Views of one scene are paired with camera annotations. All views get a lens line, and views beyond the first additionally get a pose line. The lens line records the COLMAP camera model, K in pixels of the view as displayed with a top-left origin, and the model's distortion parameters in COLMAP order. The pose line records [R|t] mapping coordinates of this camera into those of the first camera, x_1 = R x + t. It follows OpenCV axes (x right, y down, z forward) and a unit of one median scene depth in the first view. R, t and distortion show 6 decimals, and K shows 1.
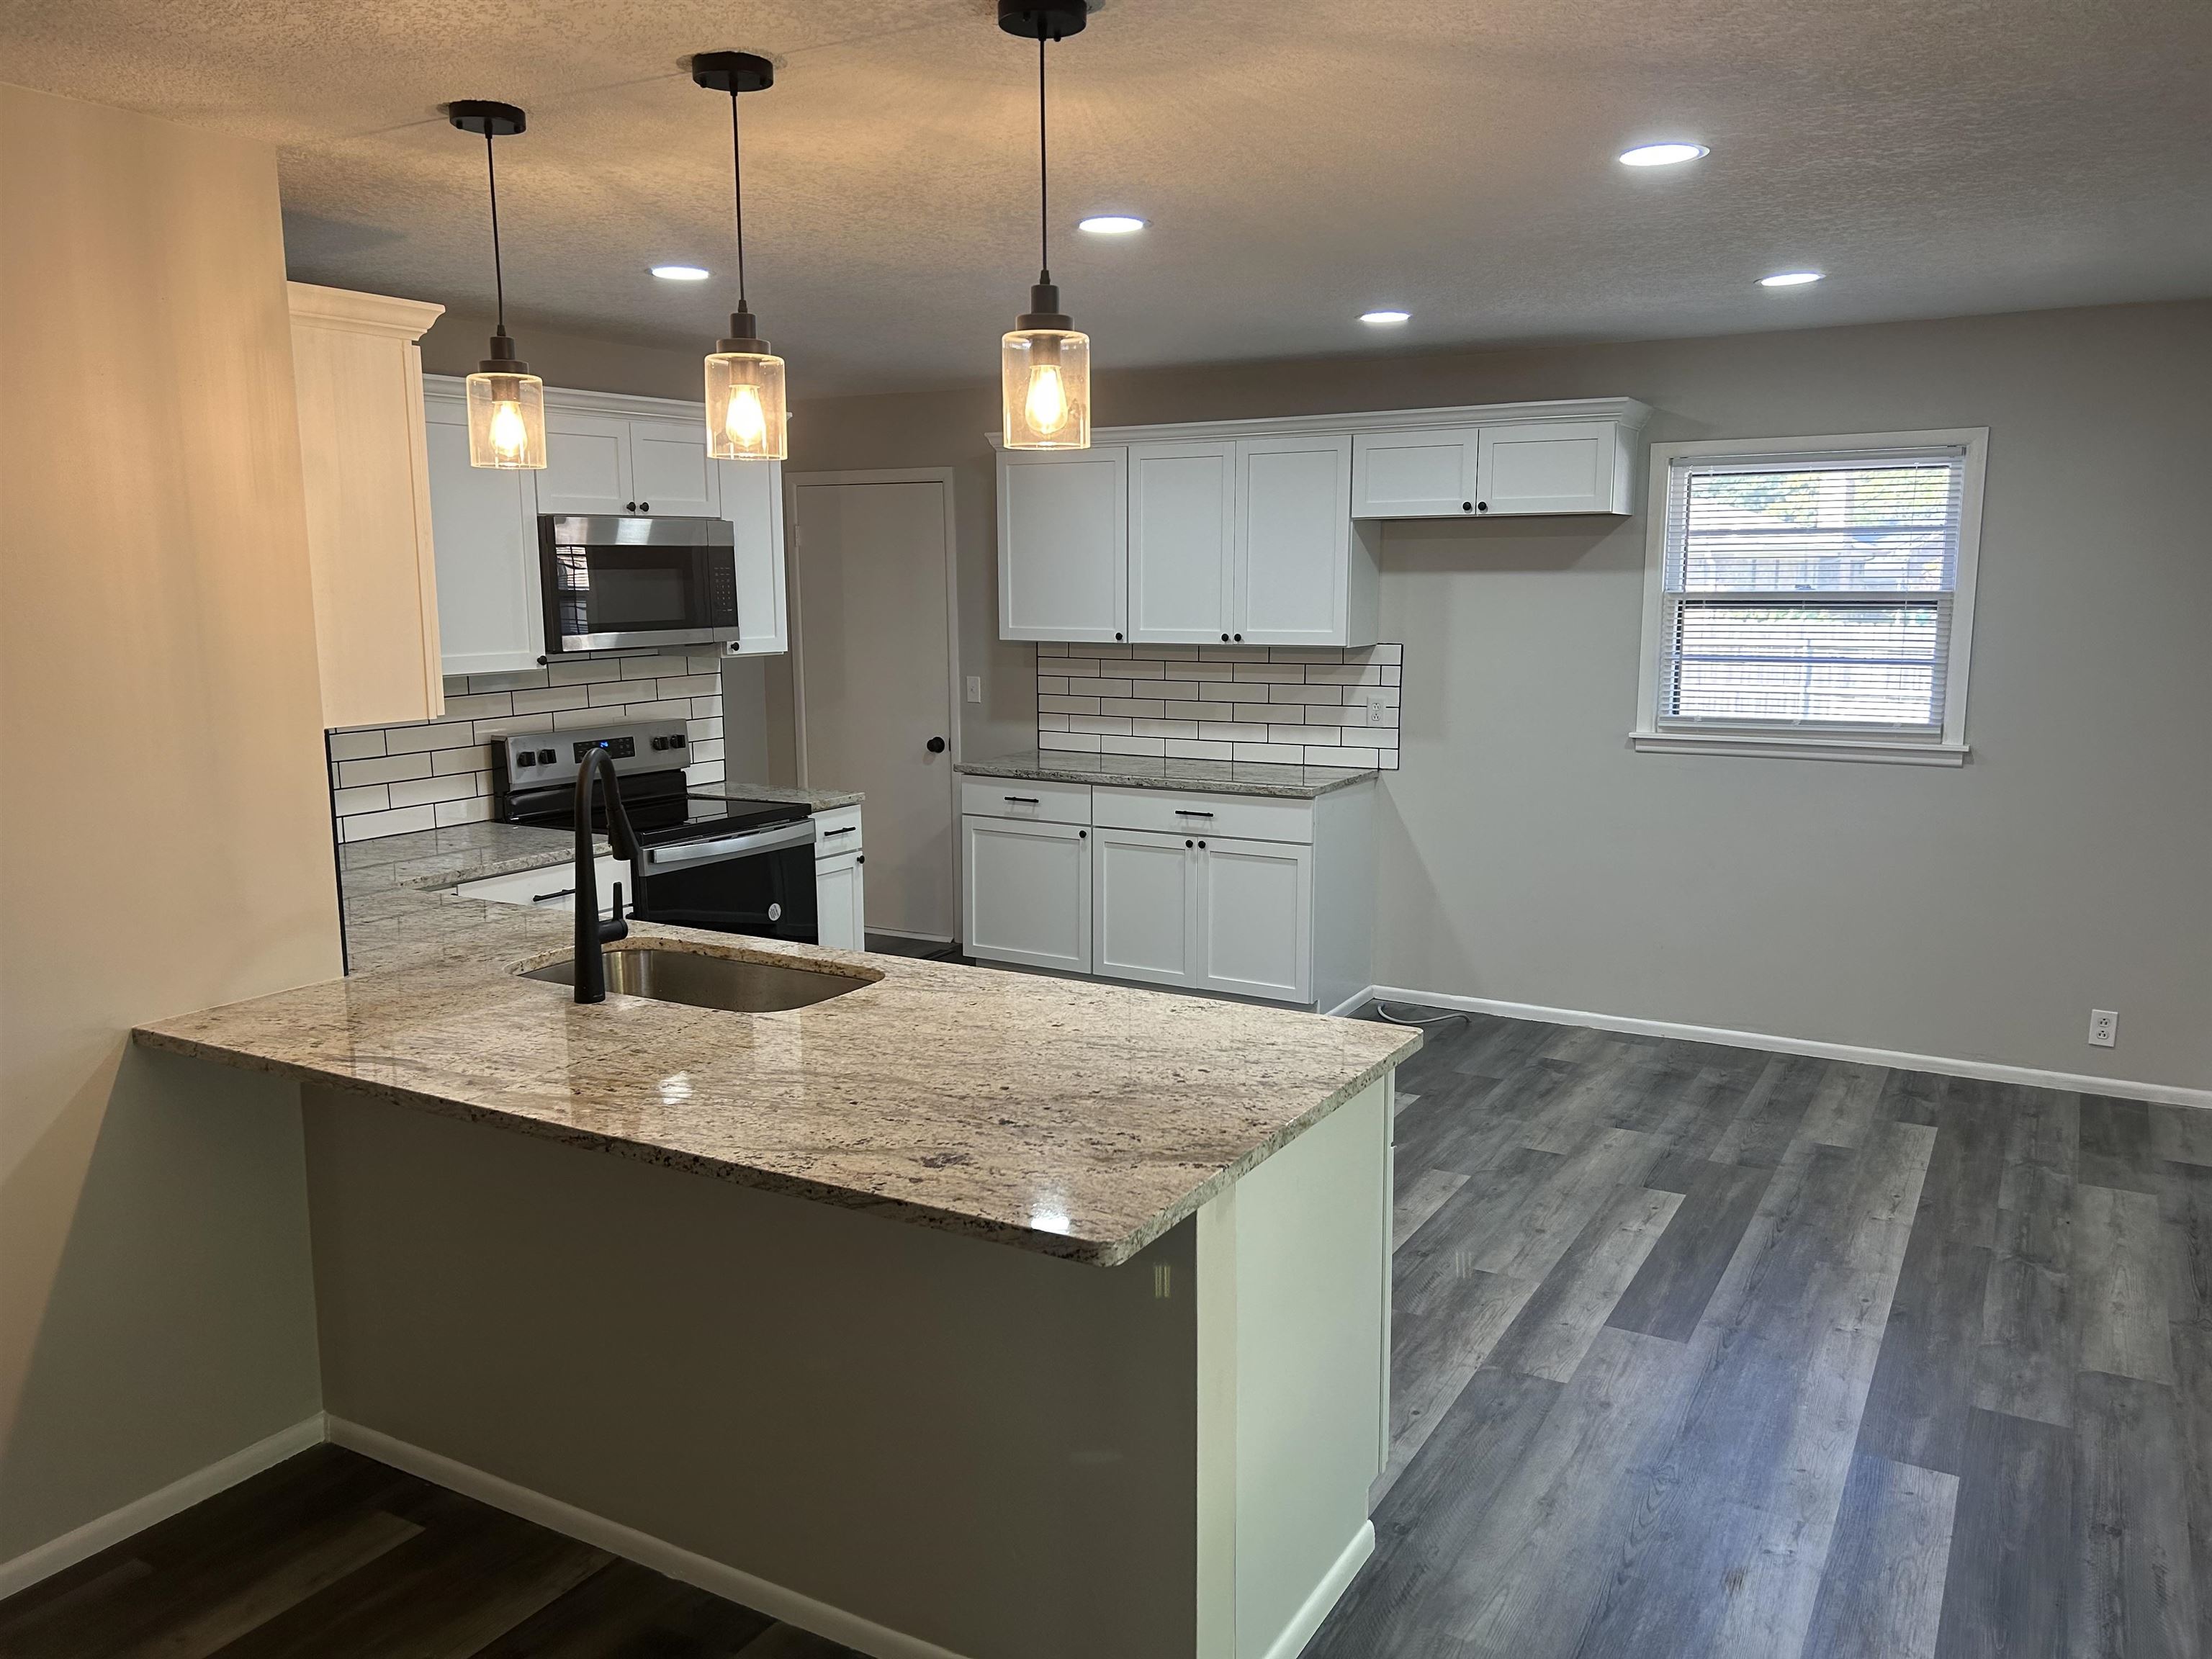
lens RADIAL K [[1670.4, 0, 1094.3], [0, 1670.4, 831.3], [0, 0, 1]] dist [-0.012116, -0.005491]
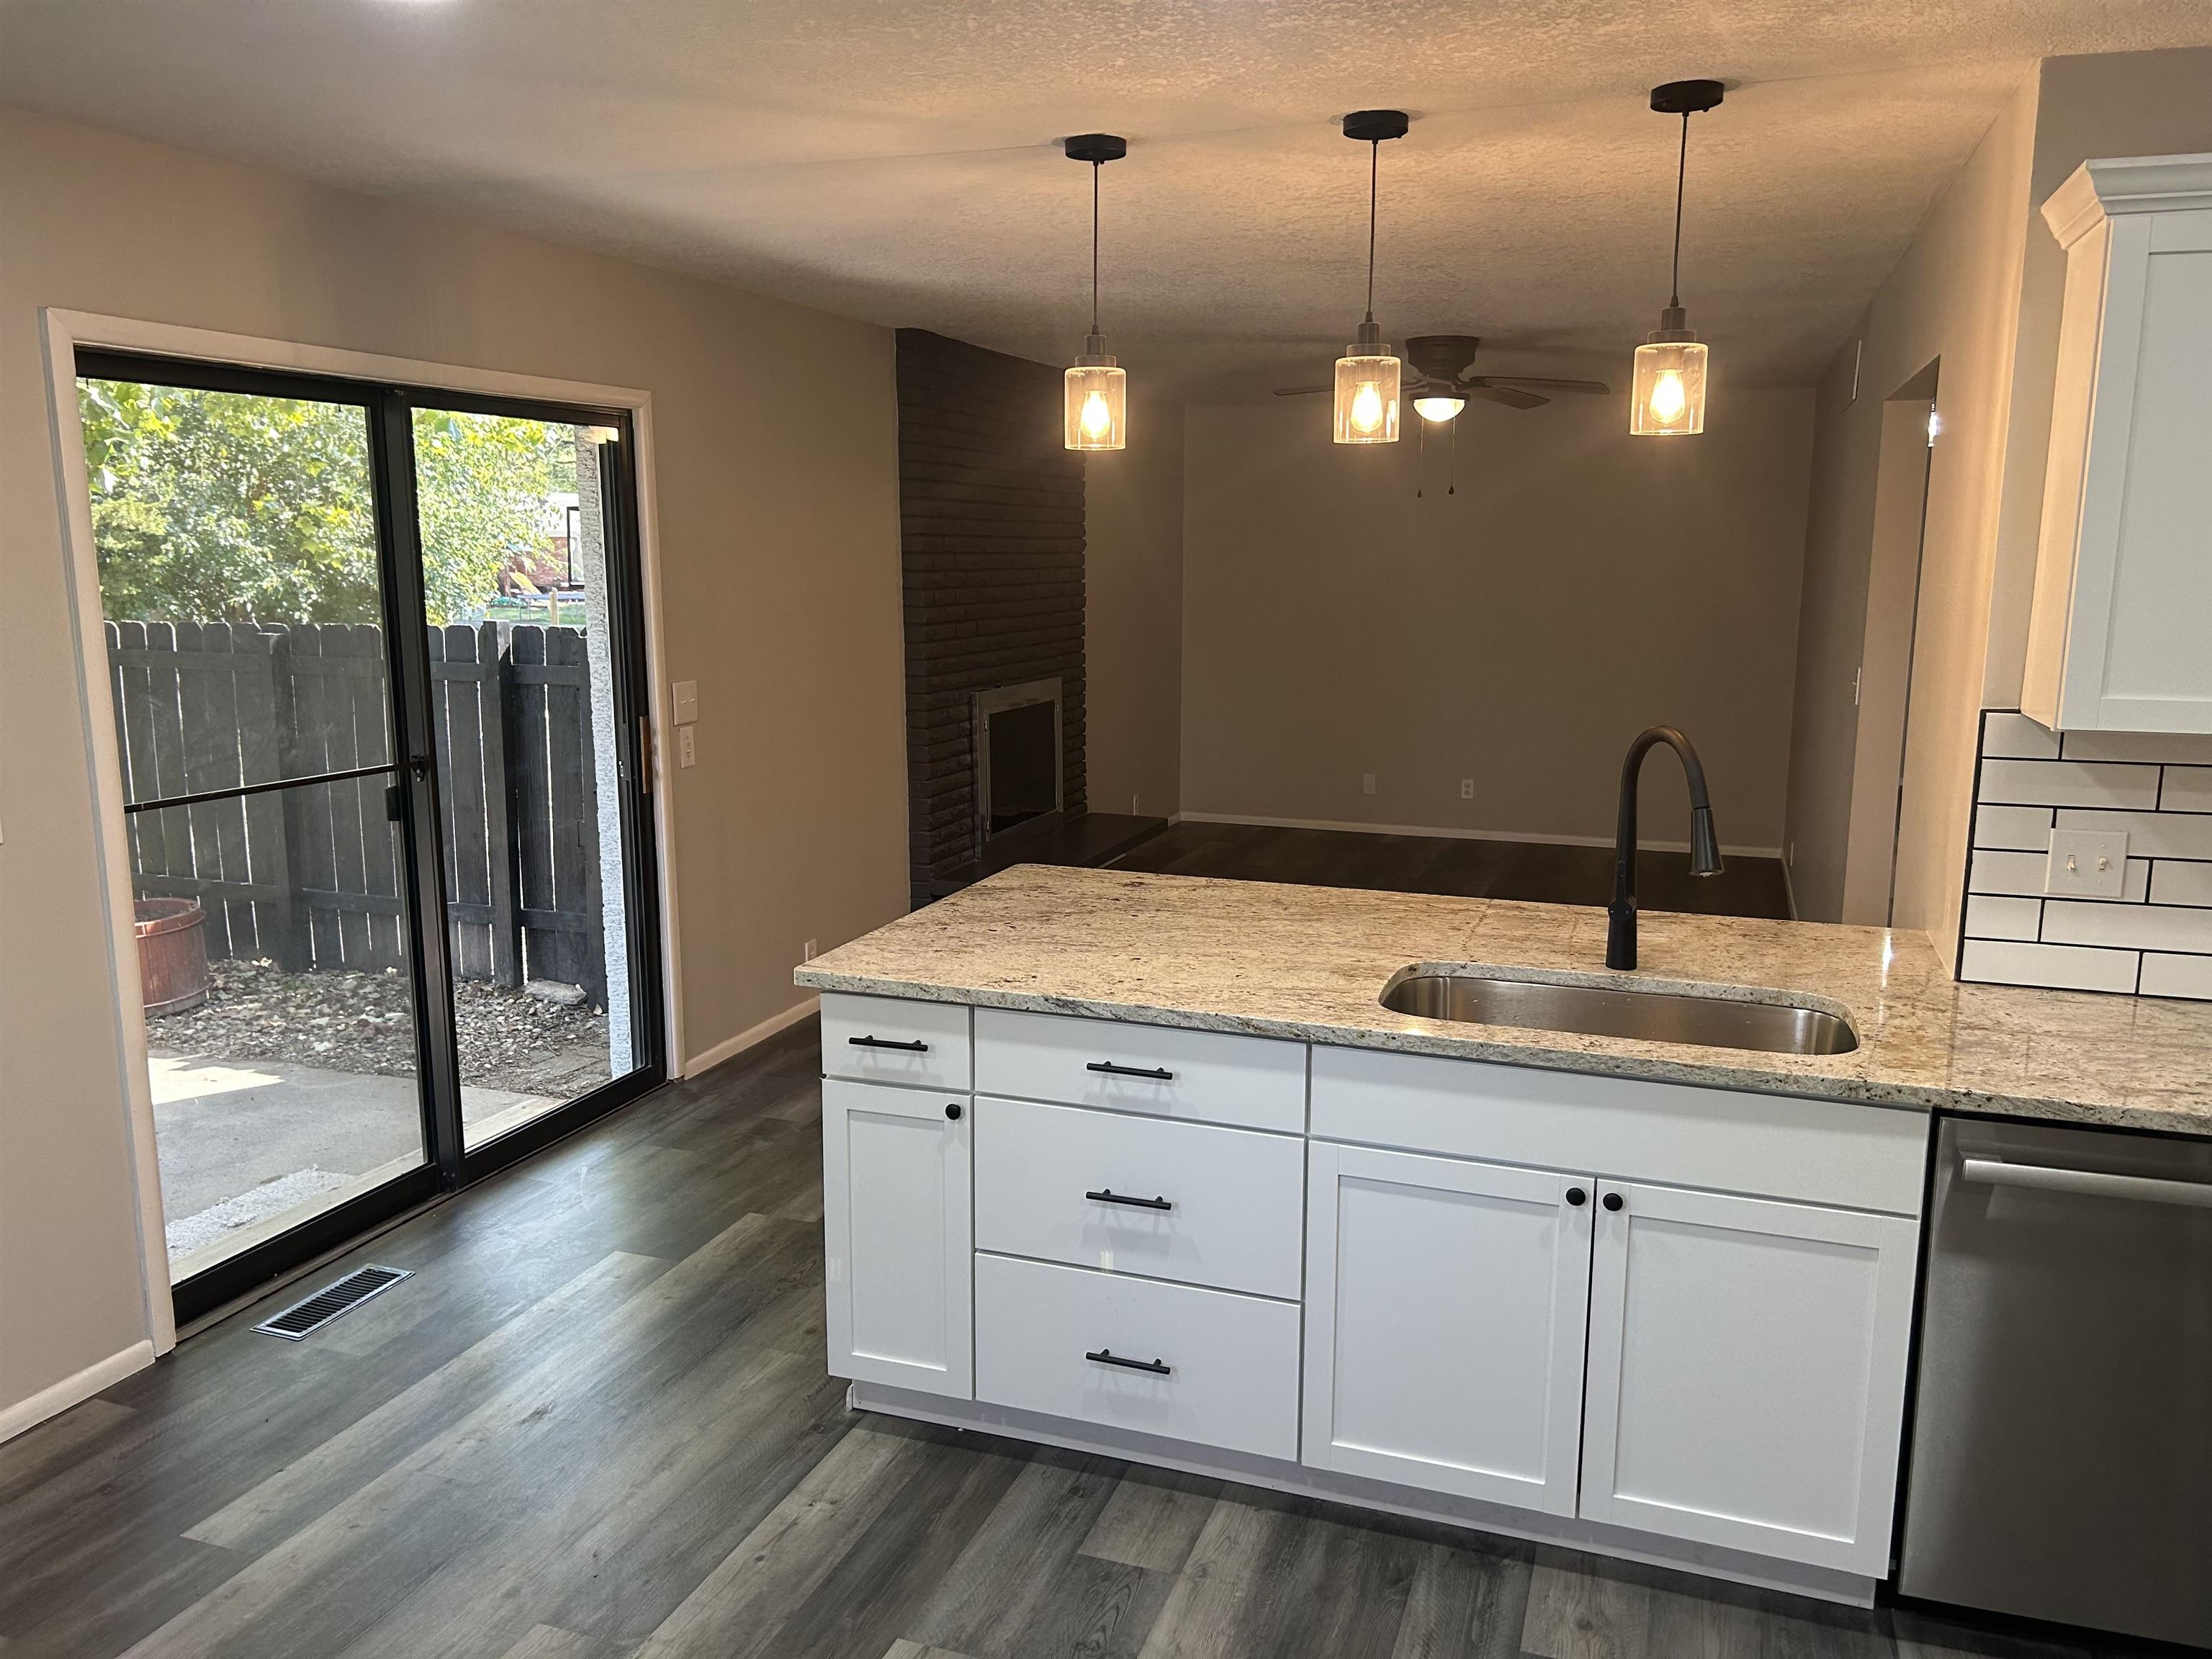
lens RADIAL K [[1670.4, 0, 1094.4], [0, 1670.4, 830.2], [0, 0, 1]] dist [-0.012116, -0.005491]
pose [[-0.983620, 0.034054, -0.177007, 0.187622], [-0.025054, 0.946631, 0.321345, -0.300307], [0.178503, 0.320516, -0.930272, 1.926824]]
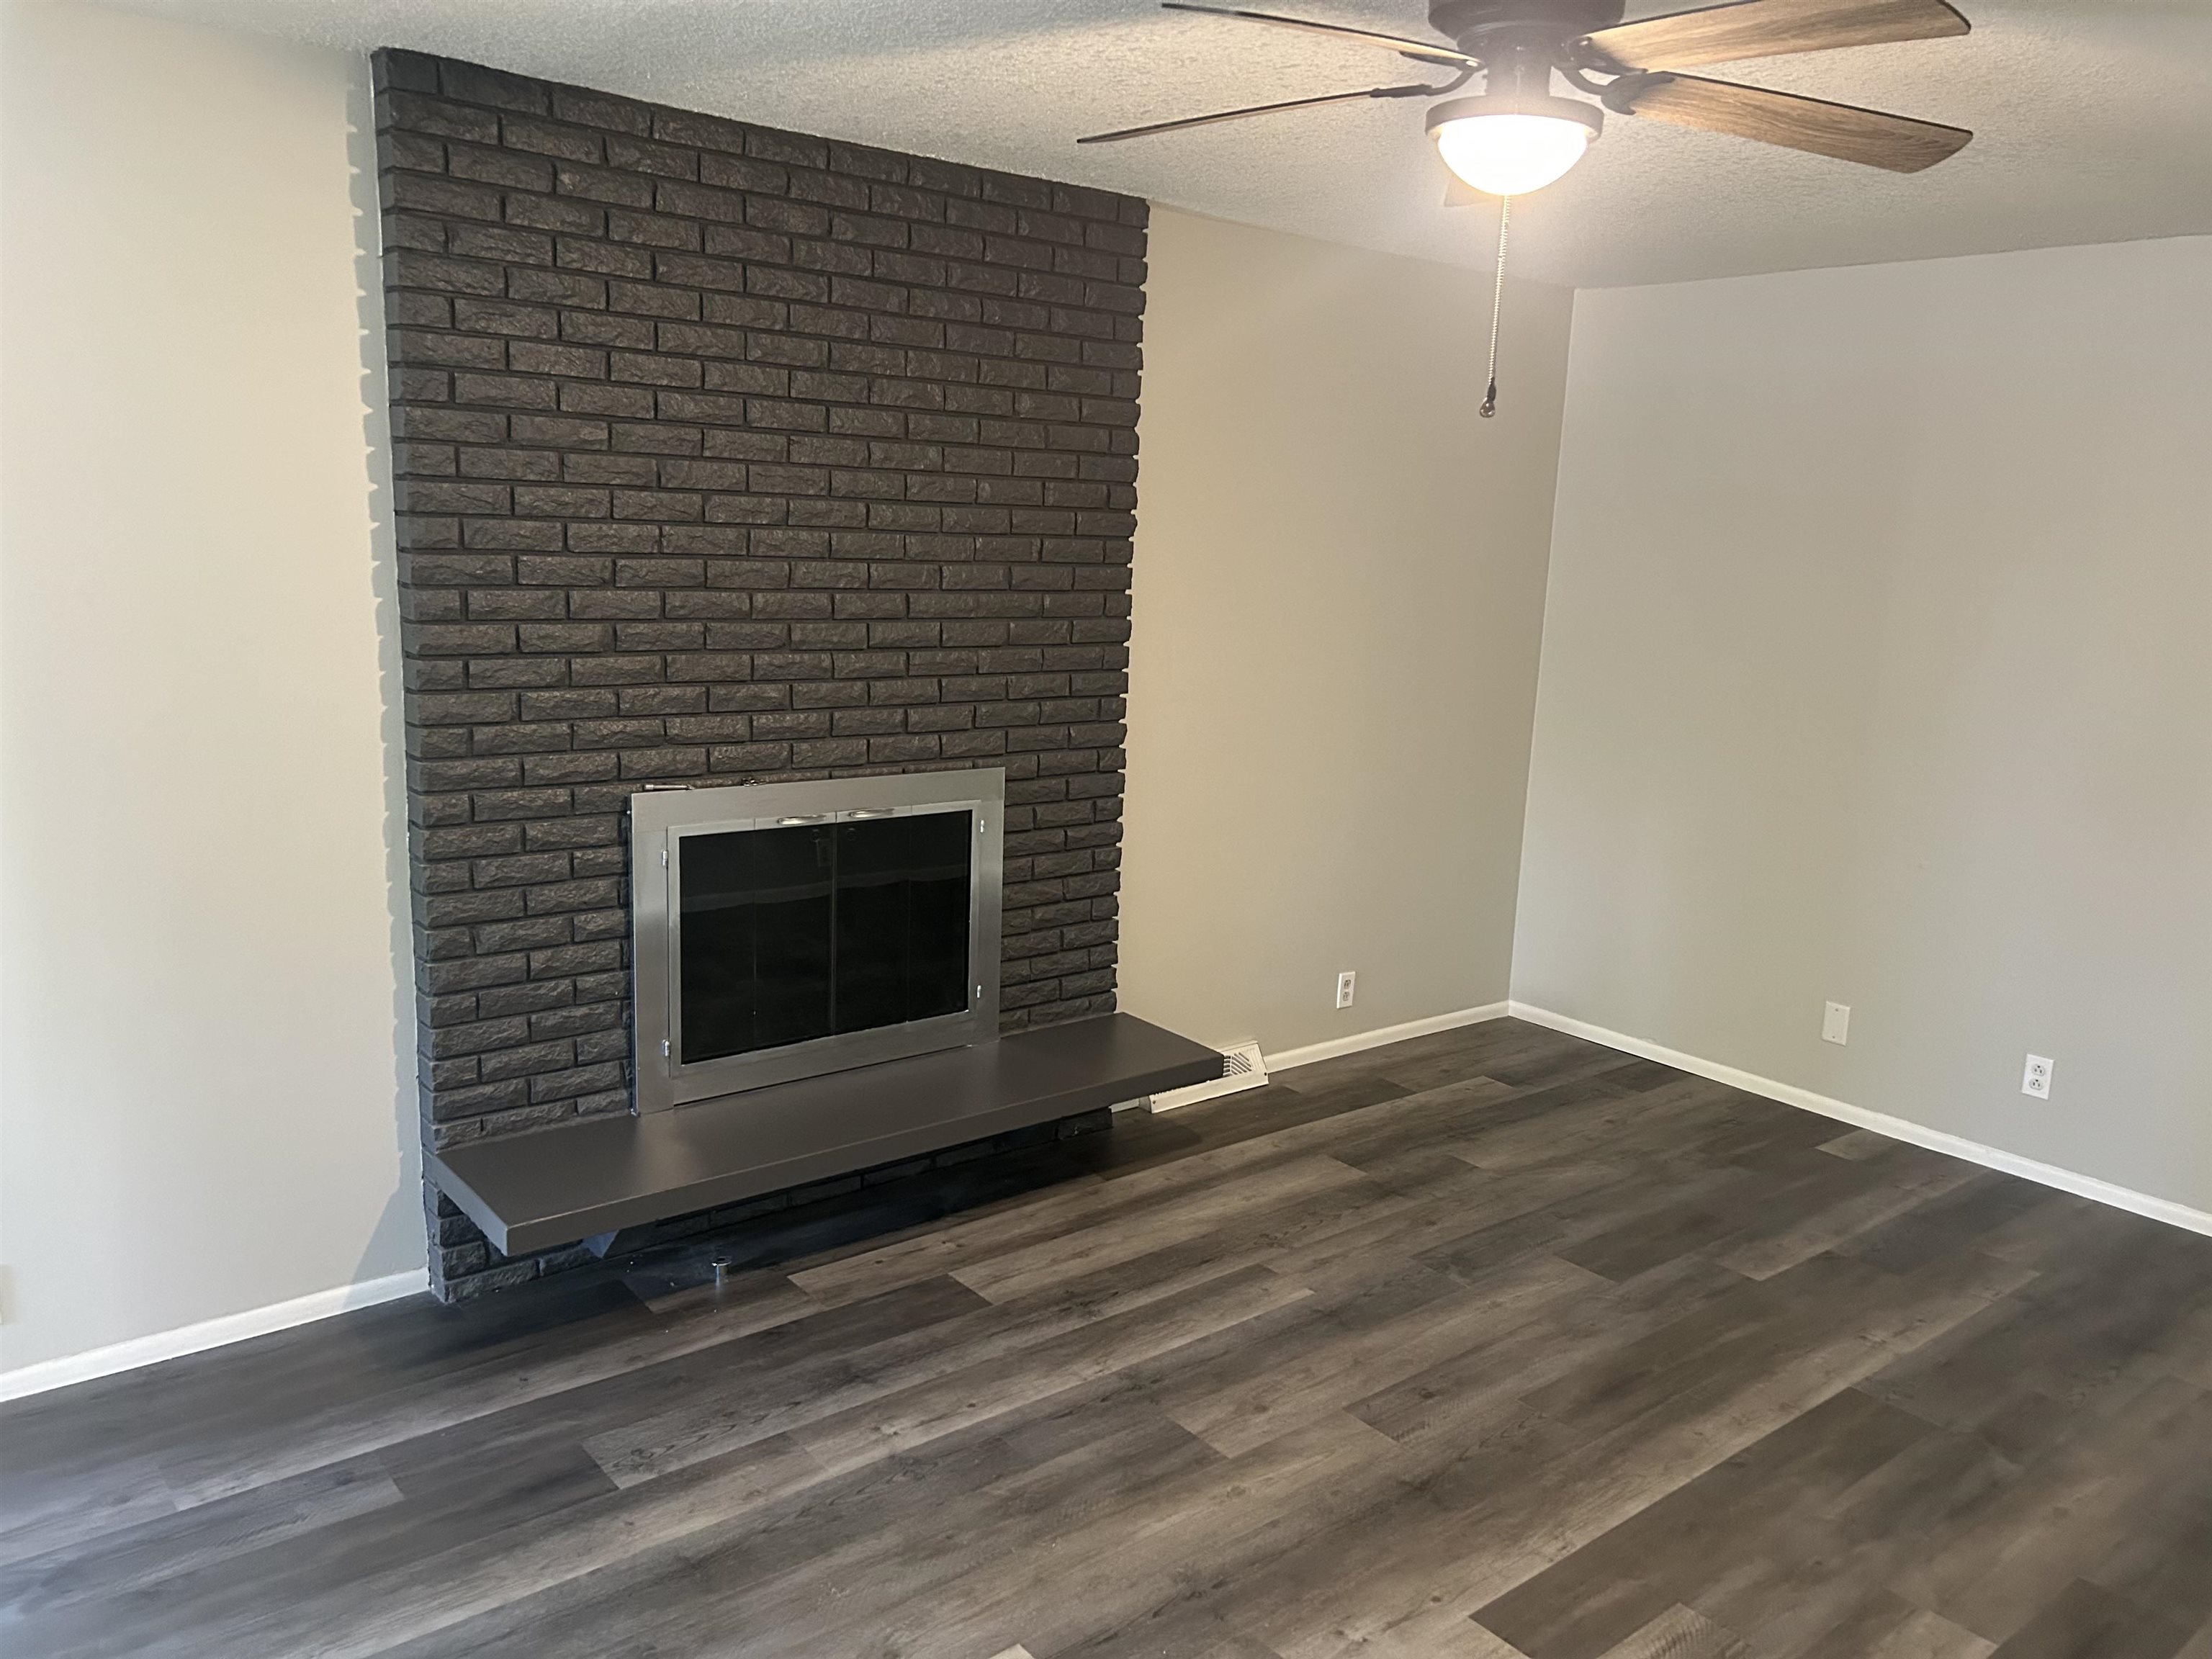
lens RADIAL K [[1670.4, 0, 1107.3], [0, 1670.4, 830.7], [0, 0, 1]] dist [-0.012116, -0.005491]
pose [[-0.939622, -0.105496, 0.325547, -0.251528], [0.010479, 0.941982, 0.335501, -0.207263], [-0.342053, 0.318655, -0.884001, 1.321286]]
